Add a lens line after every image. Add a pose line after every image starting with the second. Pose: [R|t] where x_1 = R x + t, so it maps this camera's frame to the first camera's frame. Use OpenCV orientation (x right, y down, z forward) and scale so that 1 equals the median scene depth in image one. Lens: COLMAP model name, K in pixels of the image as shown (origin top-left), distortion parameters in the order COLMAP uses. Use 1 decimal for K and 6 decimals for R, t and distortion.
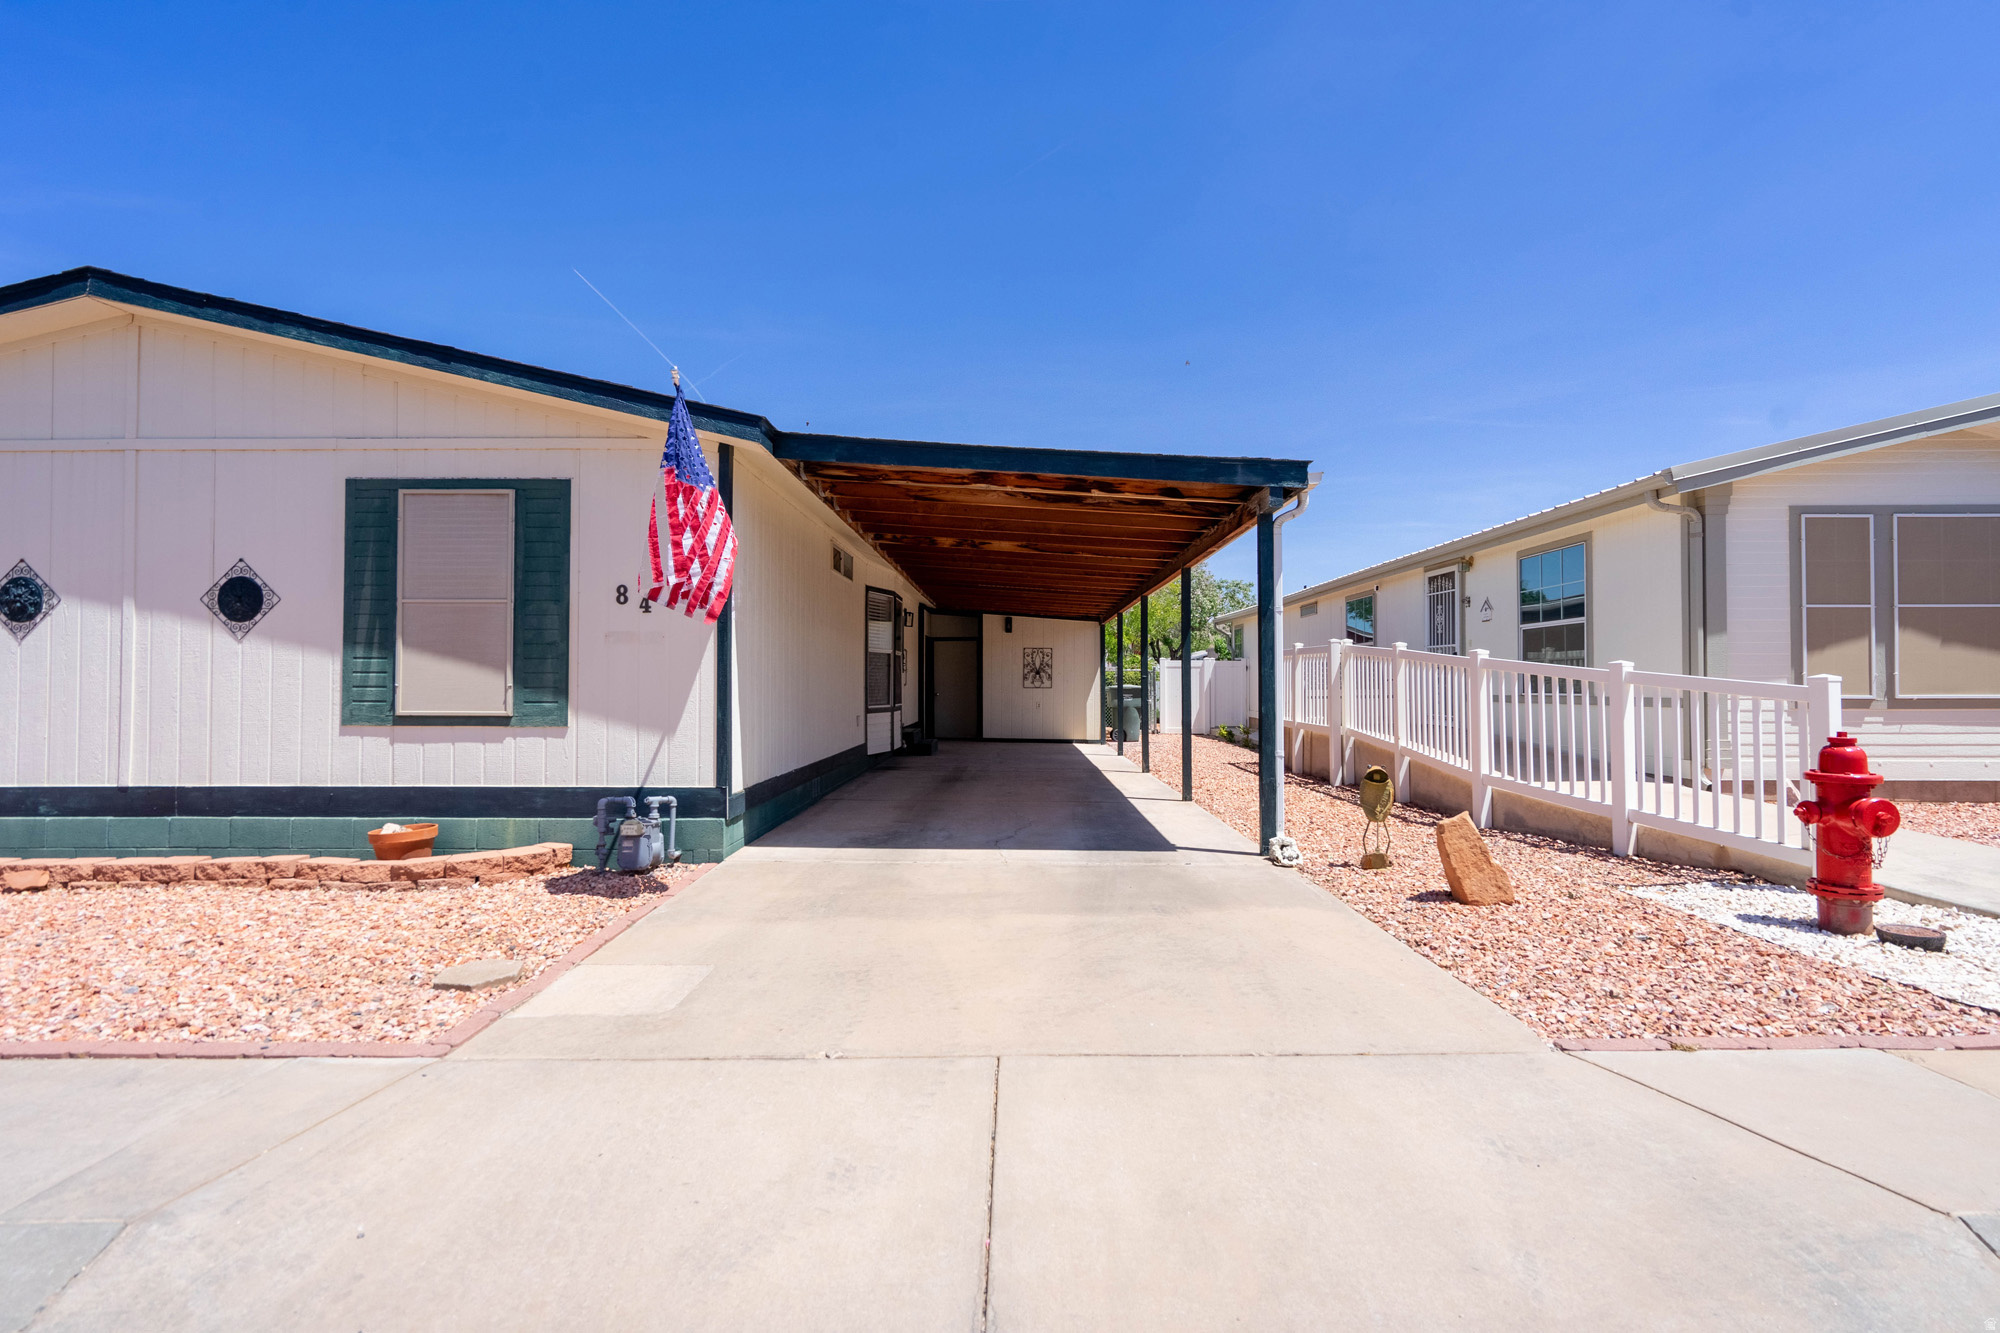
lens RADIAL K [[926.4, 0, 1000.0], [0, 926.4, 666.5], [0, 0, 1]] dist [0.003232, 0.000464]
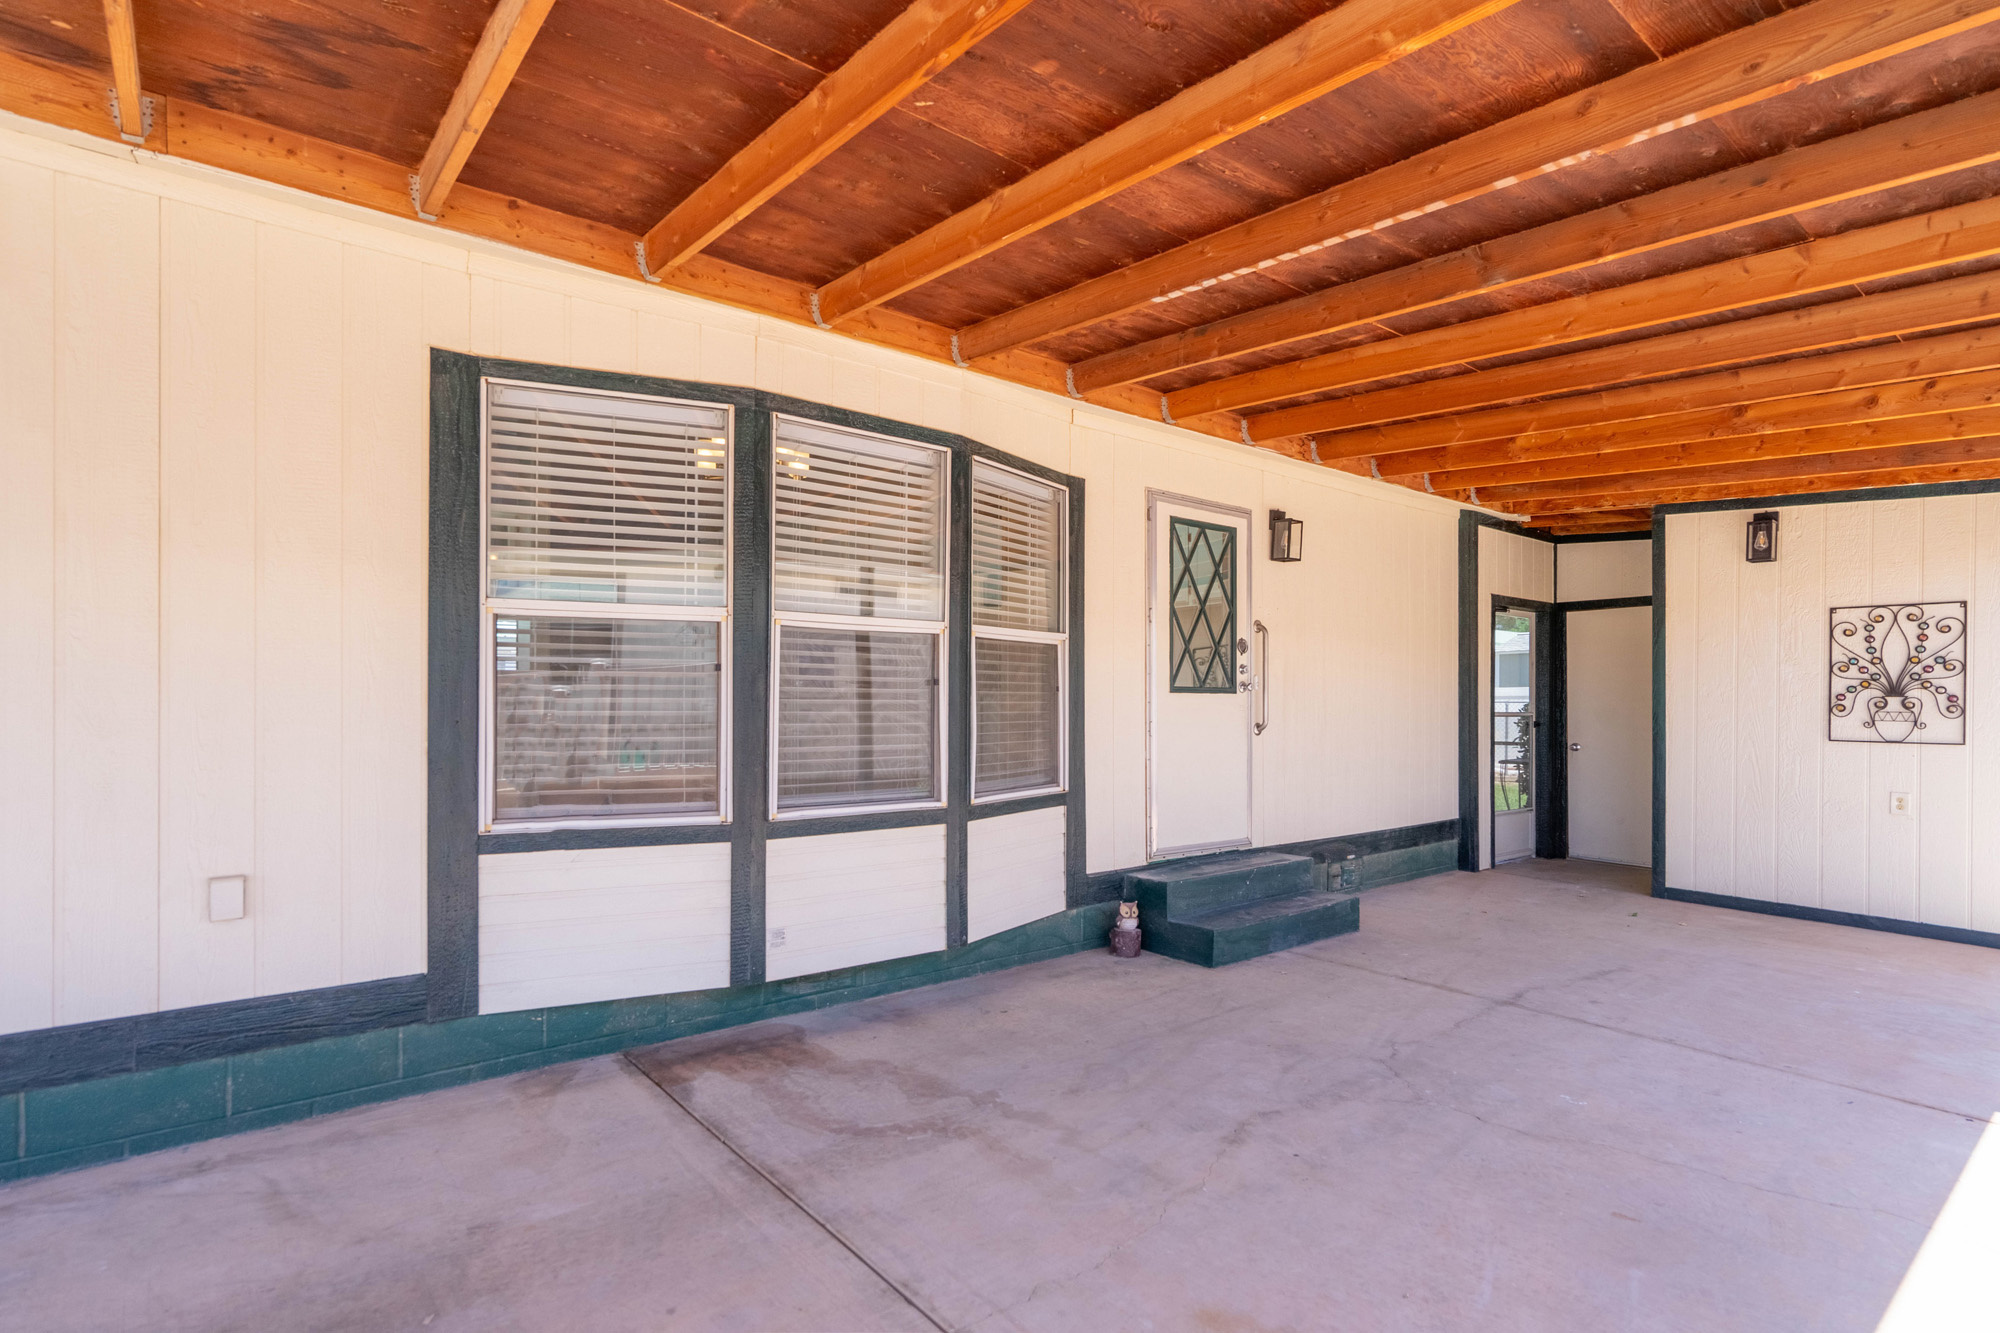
lens RADIAL K [[960.5, 0, 1006.2], [0, 960.5, 708.2], [0, 0, 1]] dist [0.000336, 0.000784]
pose [[0.639207, 0.003467, -0.769027, 0.269718], [0.010107, 0.999866, 0.012908, 0.016293], [0.768968, -0.016024, 0.639086, 1.695202]]
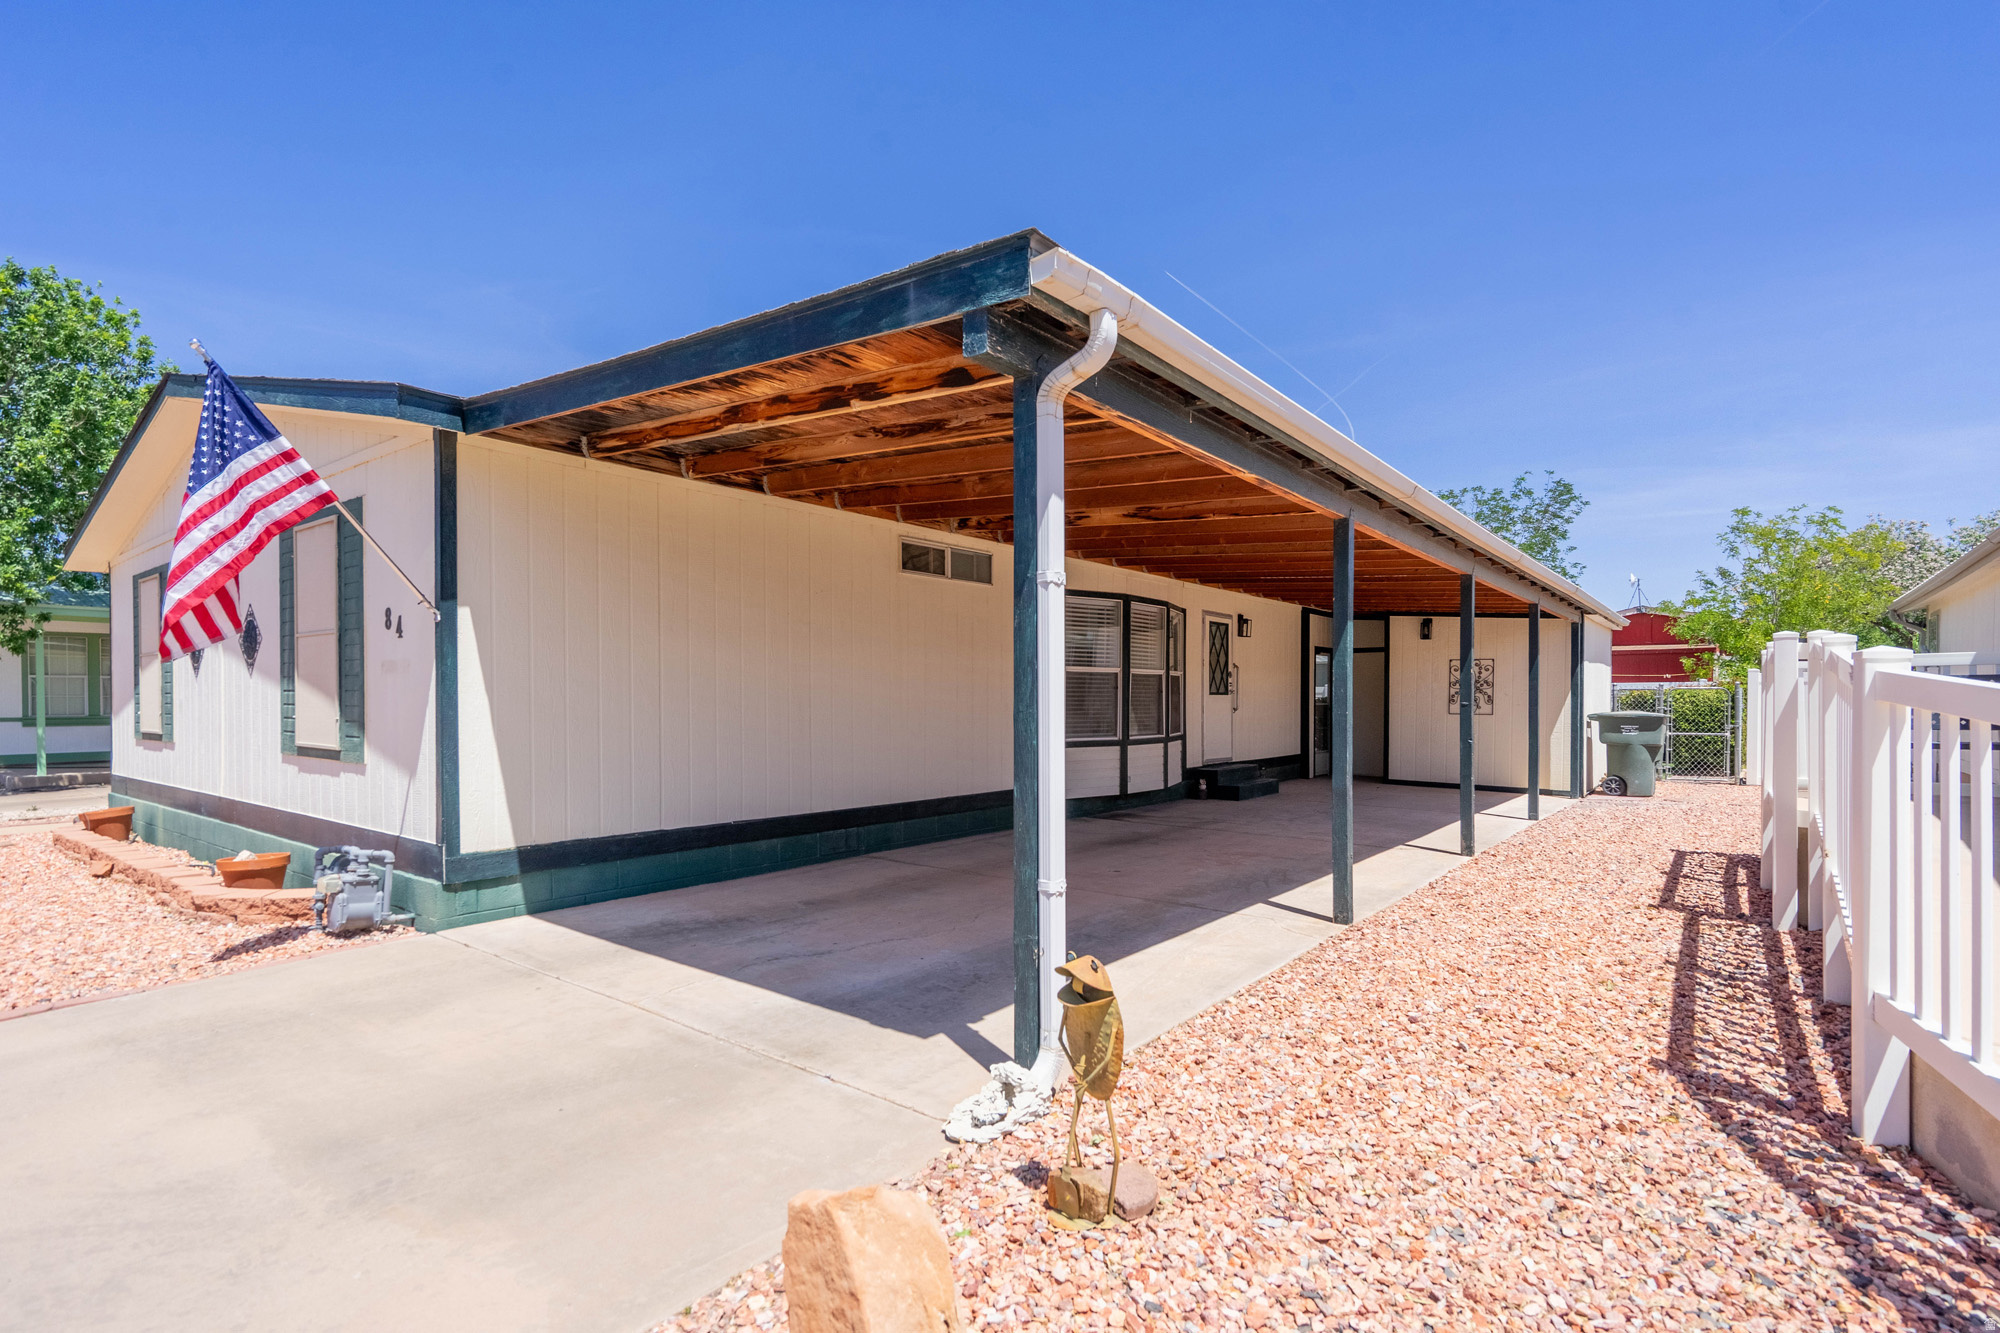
lens RADIAL K [[916.9, 0, 1002.6], [0, 916.9, 707.9], [0, 0, 1]] dist [0.012437, 0.000412]
pose [[0.791865, 0.006819, -0.610658, 0.541302], [0.009425, 0.999682, 0.023386, -0.005915], [0.610624, -0.024274, 0.791549, 0.587927]]
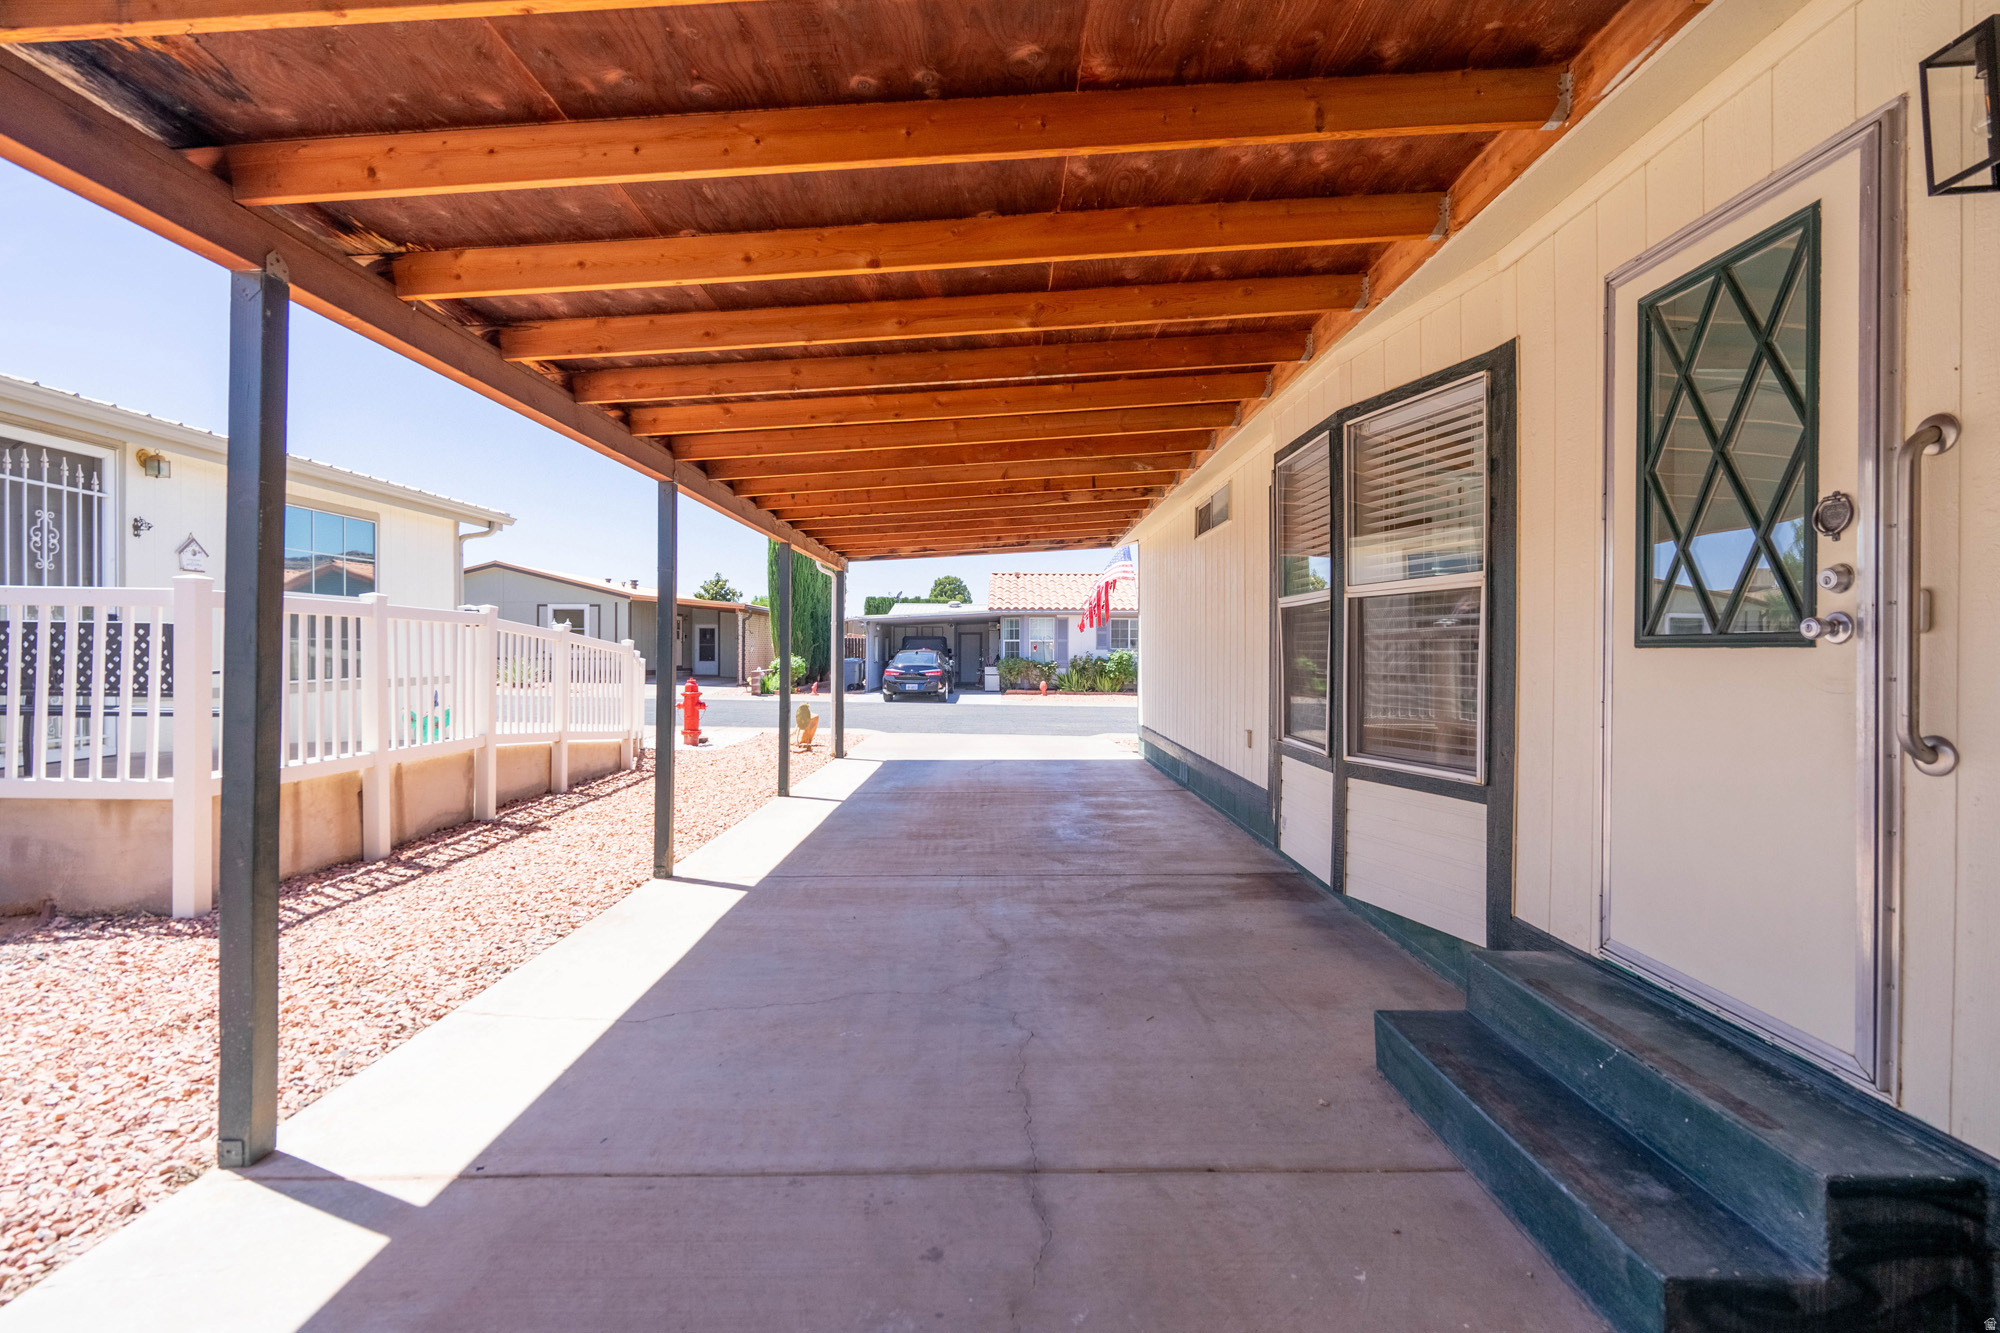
lens RADIAL K [[916.5, 0, 997.8], [0, 916.5, 645.6], [0, 0, 1]] dist [-0.000122, 0.000167]
pose [[-0.999536, -0.006664, -0.029712, 0.021880], [-0.006023, 0.999748, -0.021608, 0.024665], [0.029849, -0.021419, -0.999325, 2.702976]]
